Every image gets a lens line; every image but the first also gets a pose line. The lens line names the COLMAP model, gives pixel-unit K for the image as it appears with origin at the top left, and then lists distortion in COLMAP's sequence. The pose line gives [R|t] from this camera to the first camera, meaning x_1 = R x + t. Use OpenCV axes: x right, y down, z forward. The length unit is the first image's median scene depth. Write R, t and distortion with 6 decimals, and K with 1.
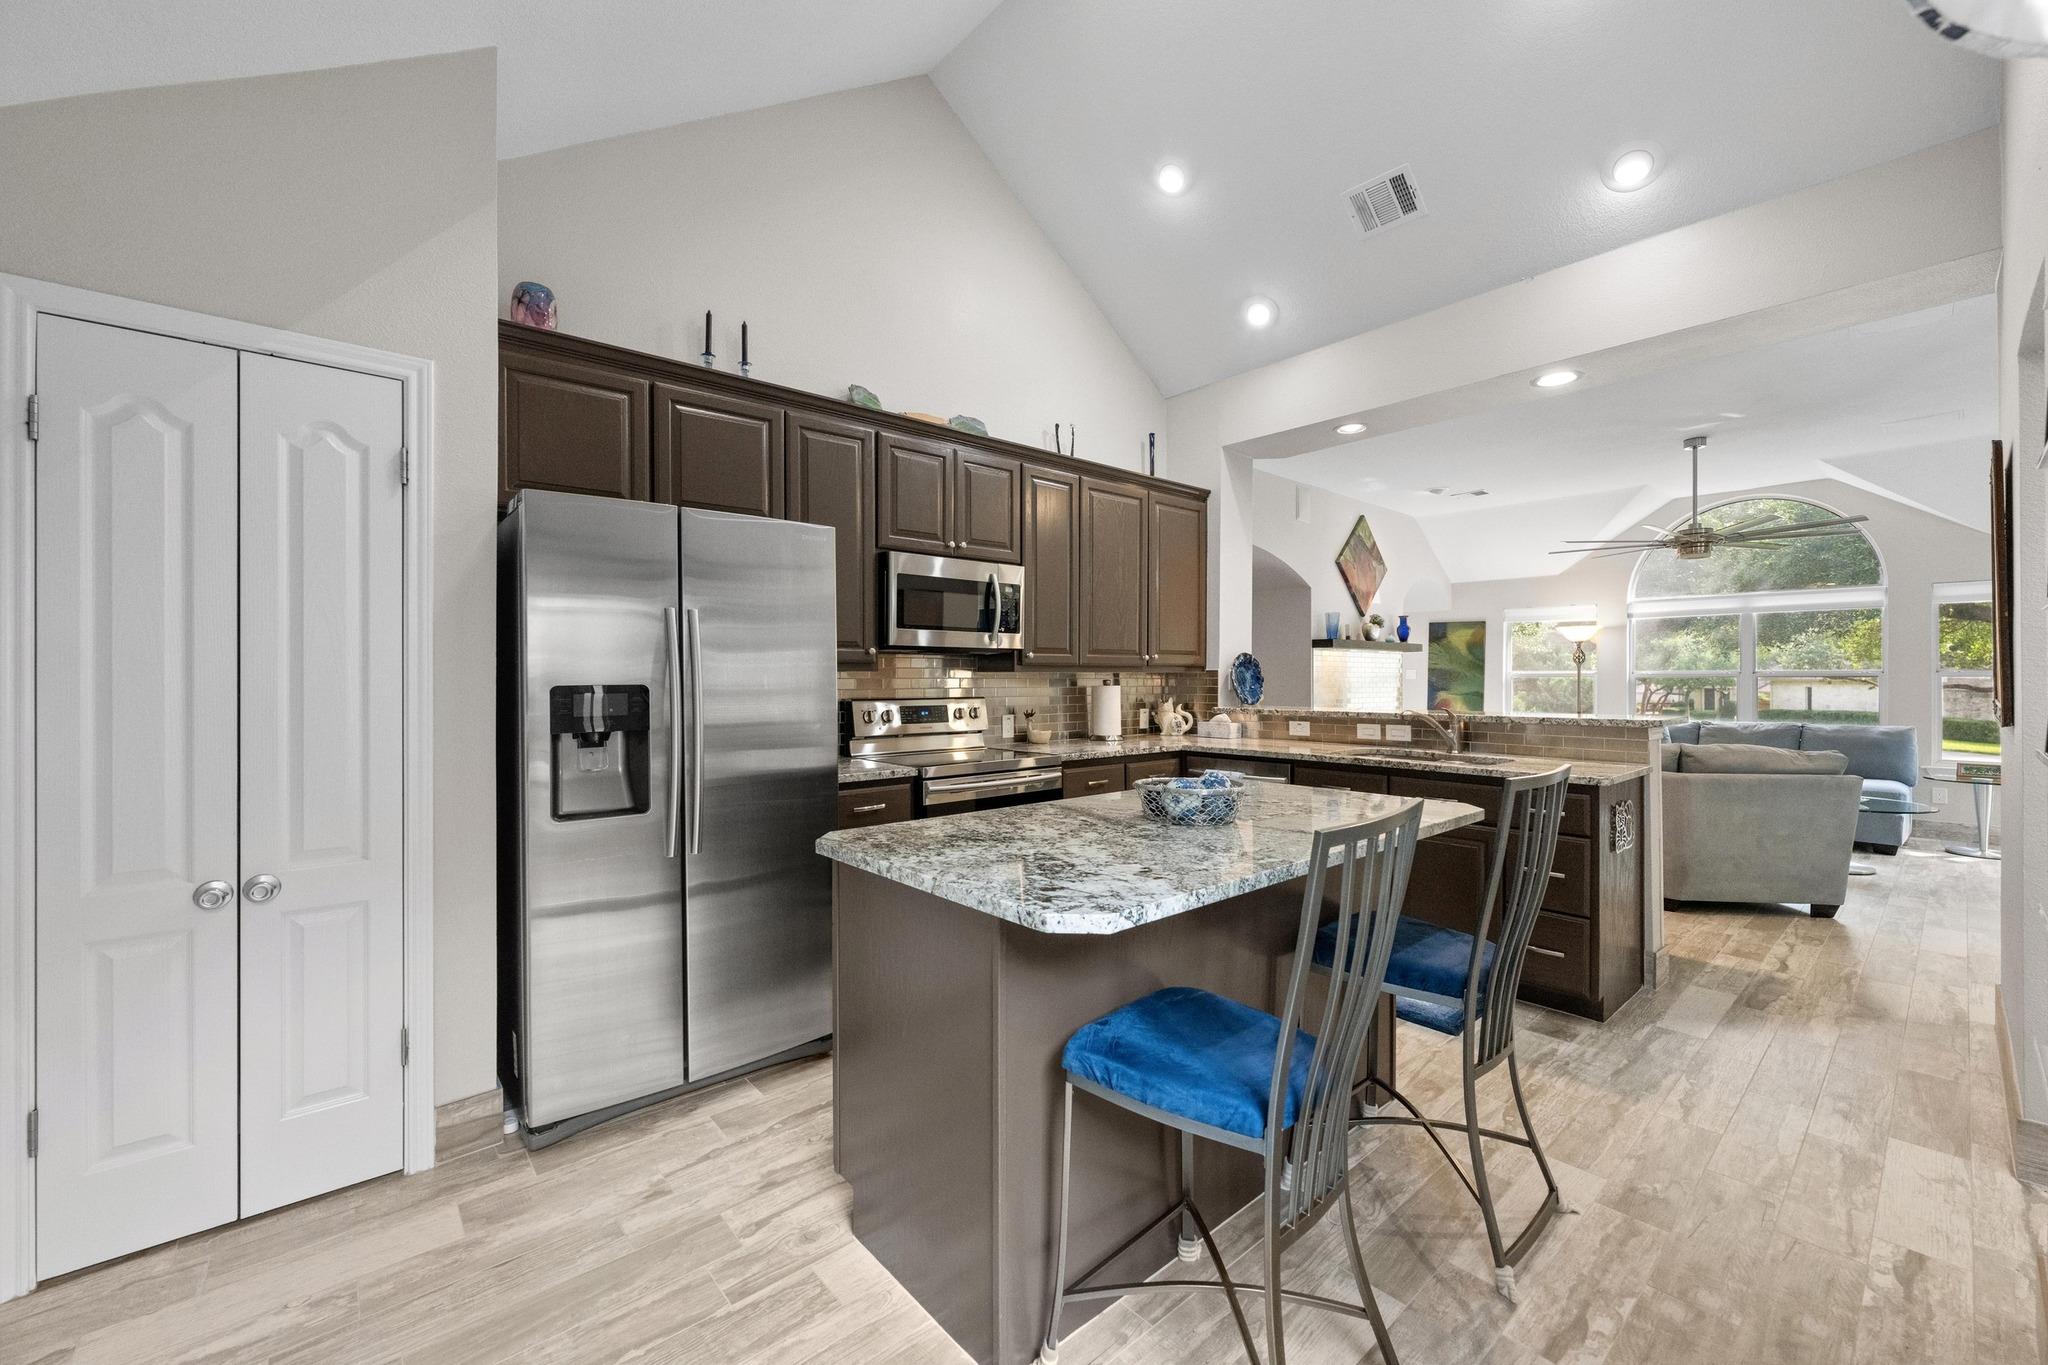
lens RADIAL K [[813.5, 0, 1025.8], [0, 813.5, 675.7], [0, 0, 1]] dist [-0.000330, 0.000182]
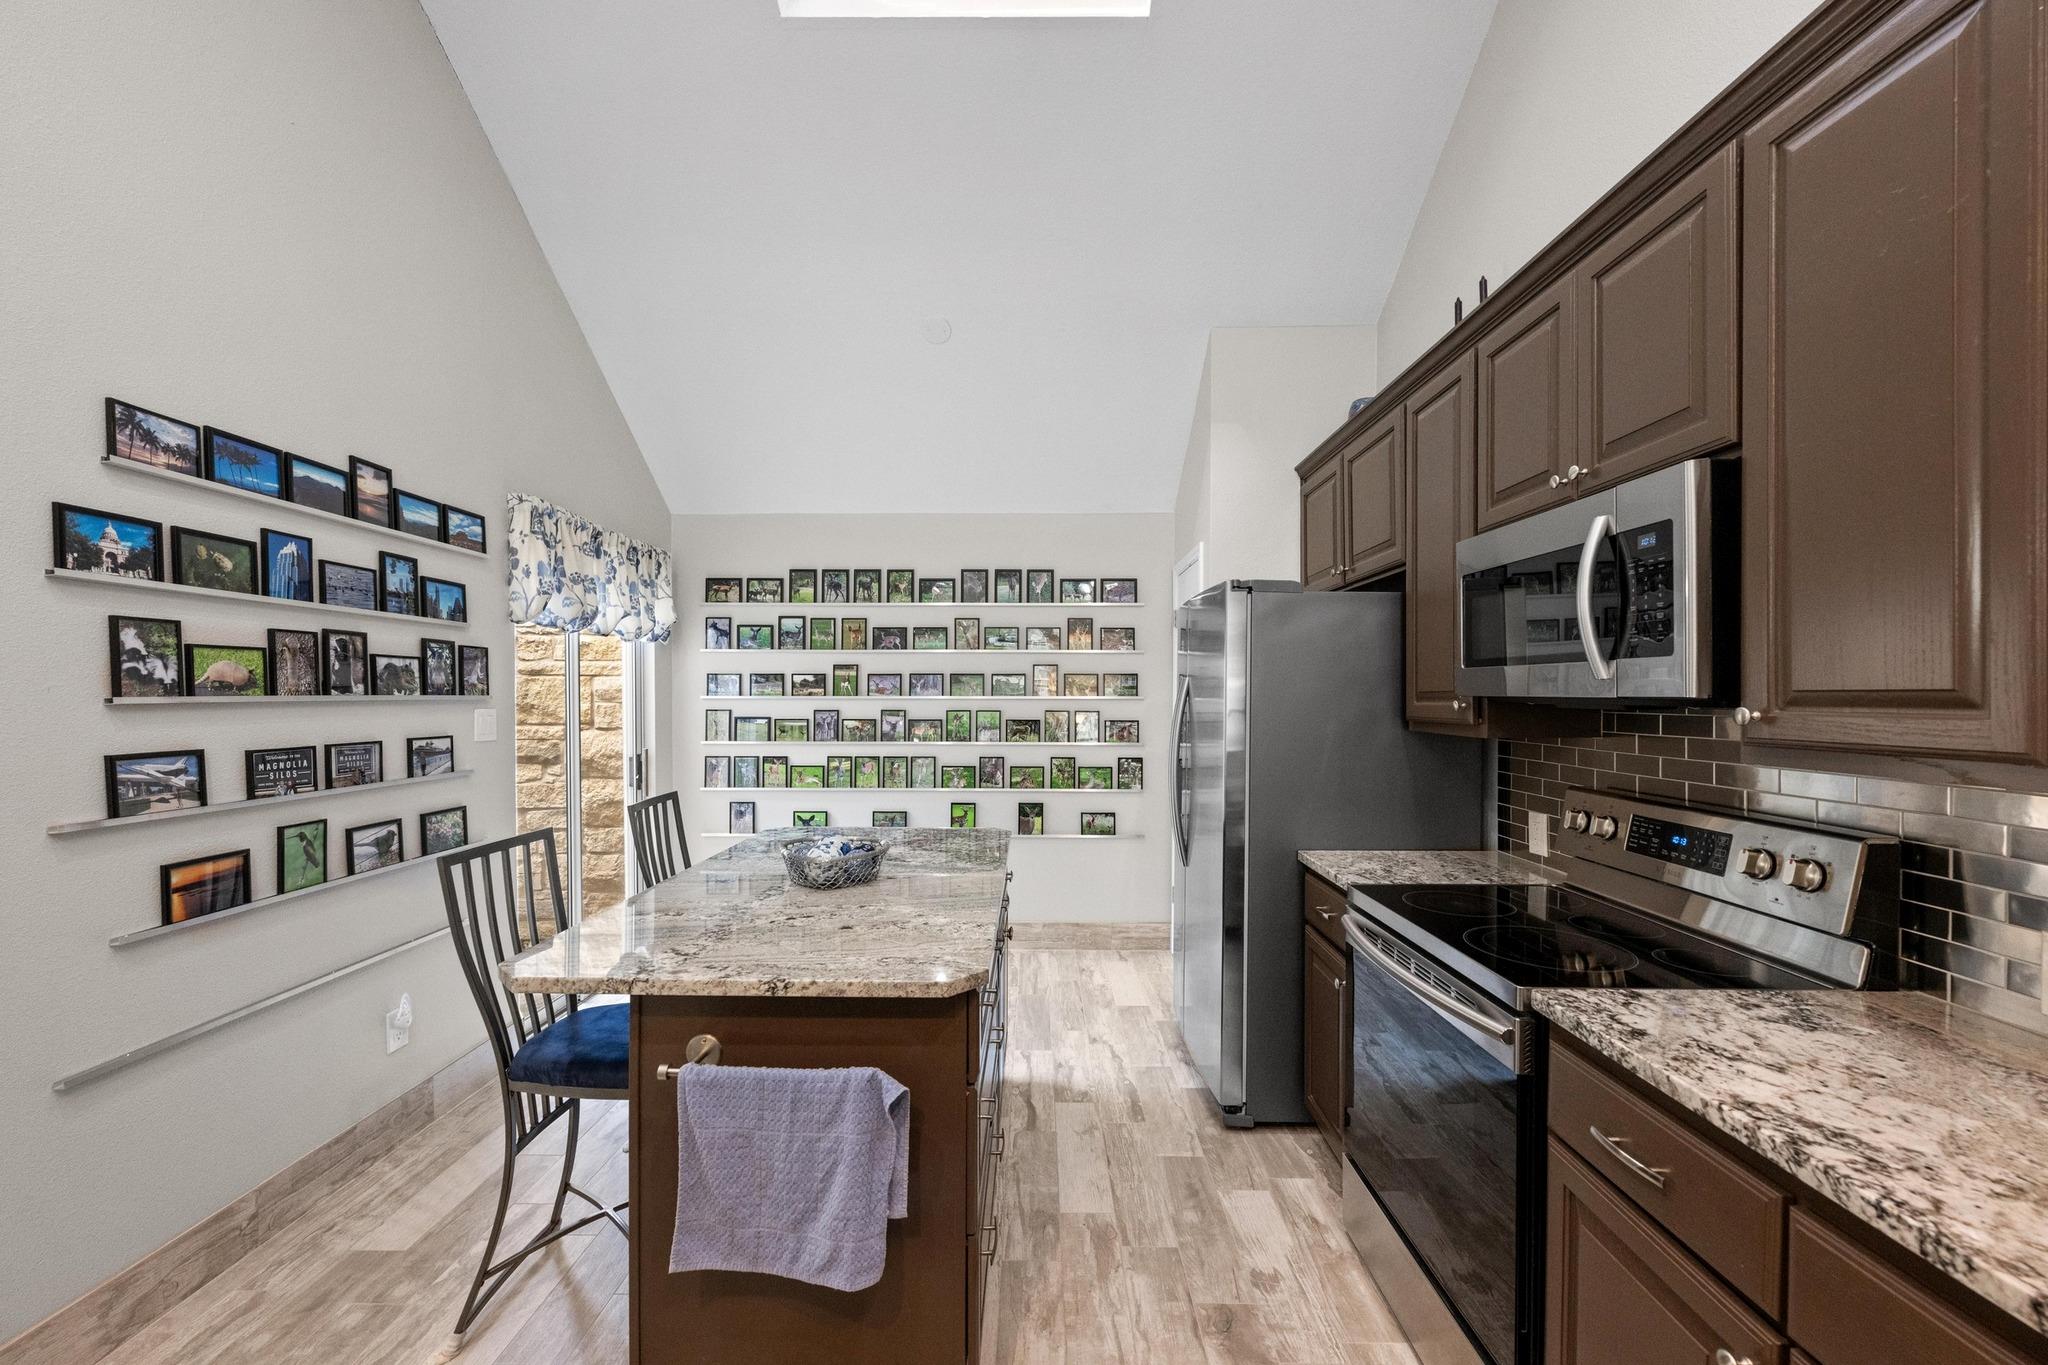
lens RADIAL K [[808.7, 0, 1026.1], [0, 808.7, 683.1], [0, 0, 1]] dist [-0.001542, 0.000277]
pose [[-0.662689, -0.008492, -0.748847, 0.250030], [0.000189, 0.999934, -0.011506, -0.019712], [0.748895, -0.007767, -0.662643, 0.573290]]
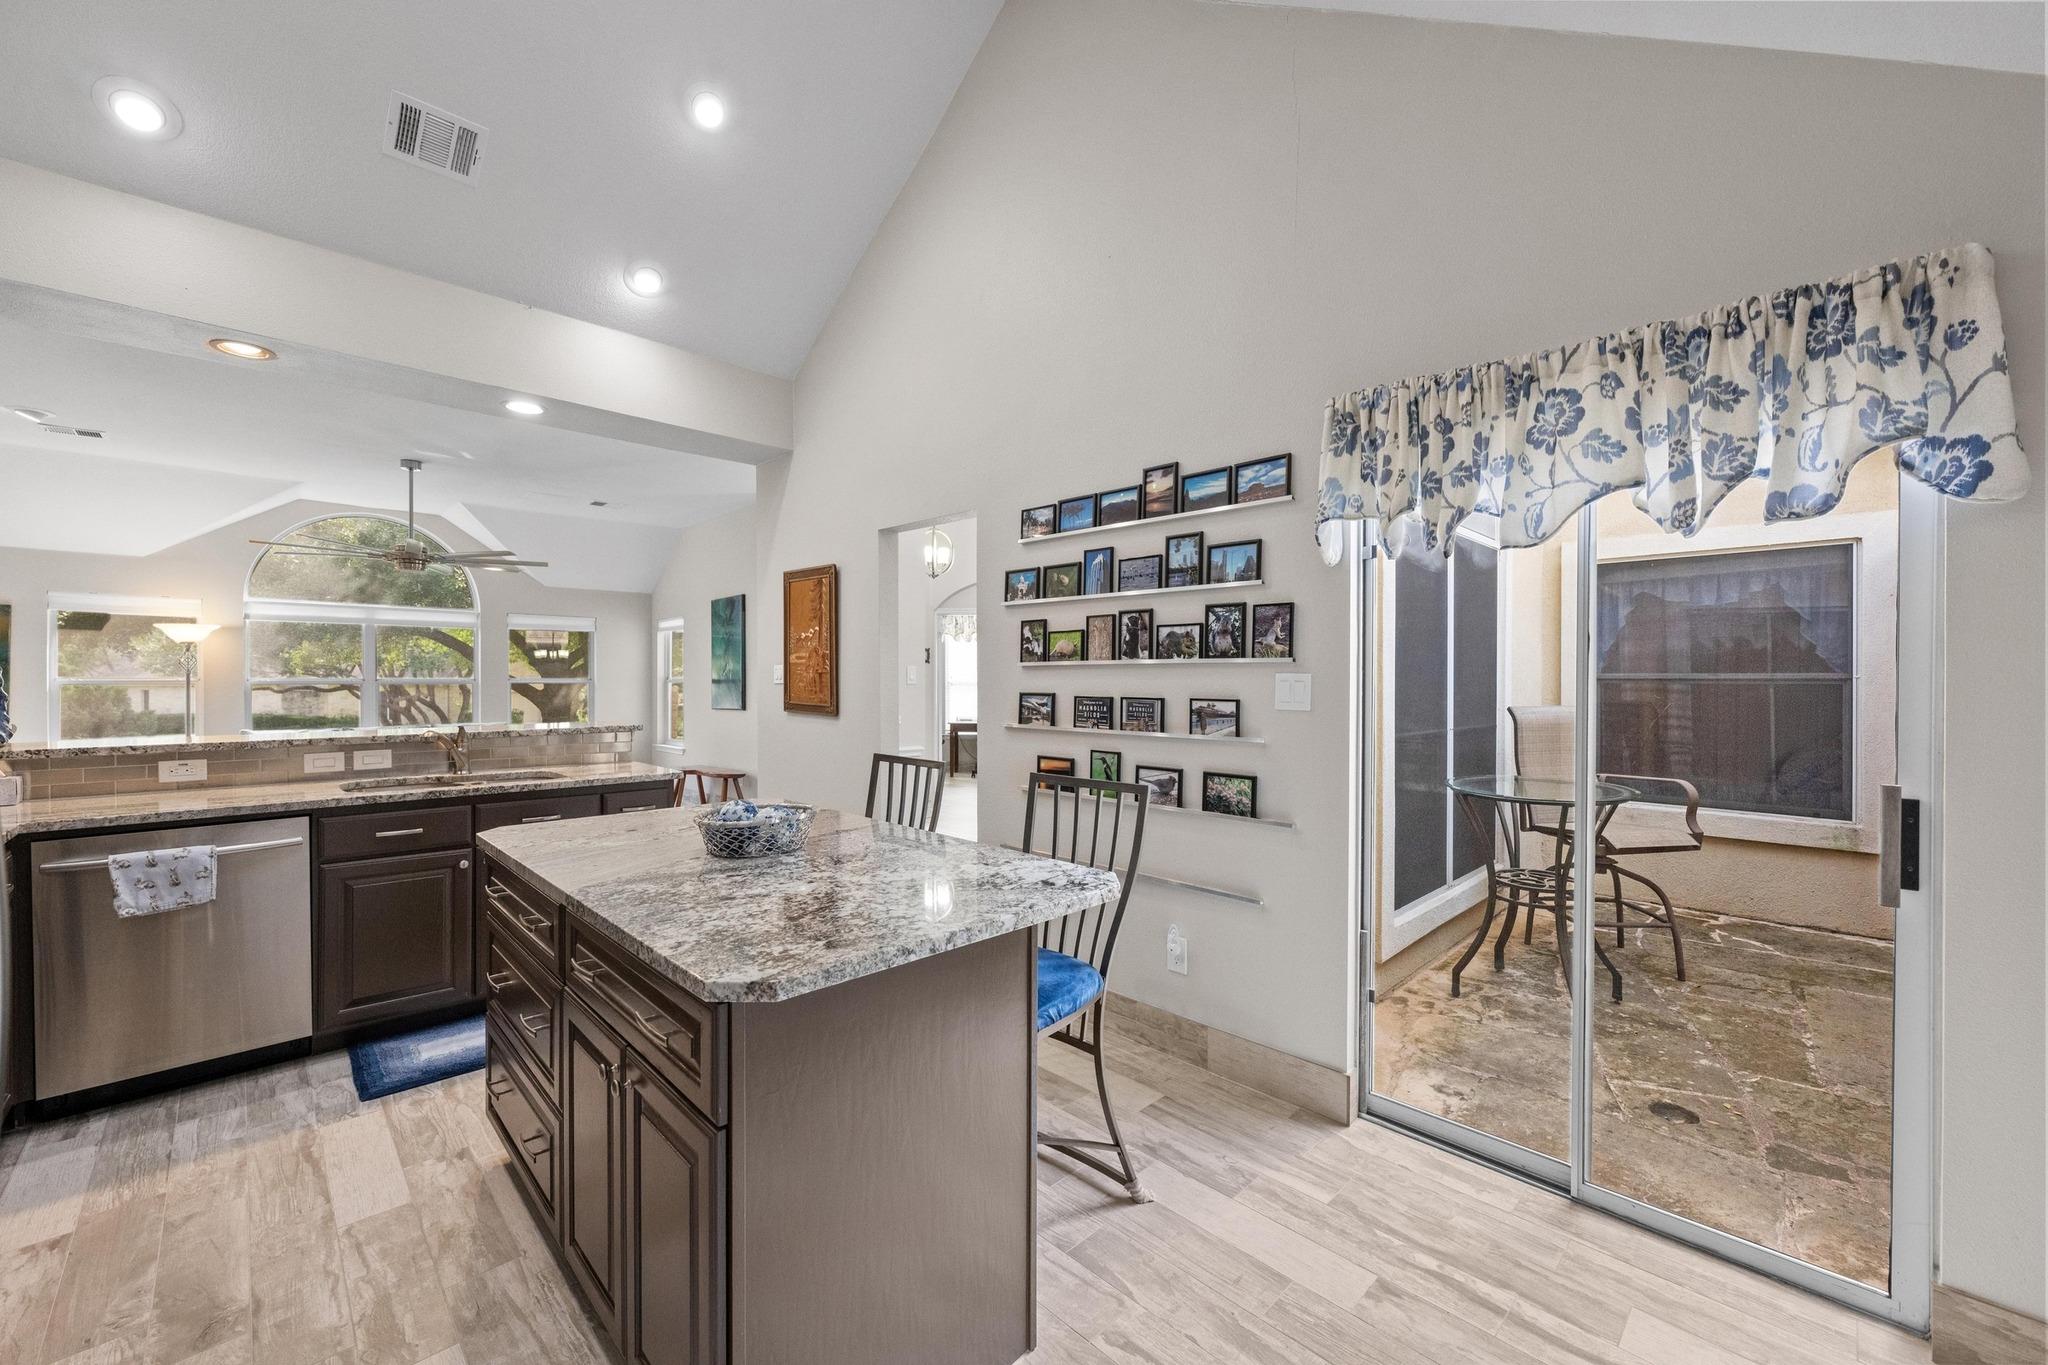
lens RADIAL K [[808.7, 0, 1026.1], [0, 808.7, 683.1], [0, 0, 1]] dist [-0.001542, 0.000277]
pose [[-0.062190, -0.004293, 0.998055, -0.236318], [-0.003672, 0.999985, 0.004072, -0.007854], [-0.998058, -0.003411, -0.062204, 0.226169]]
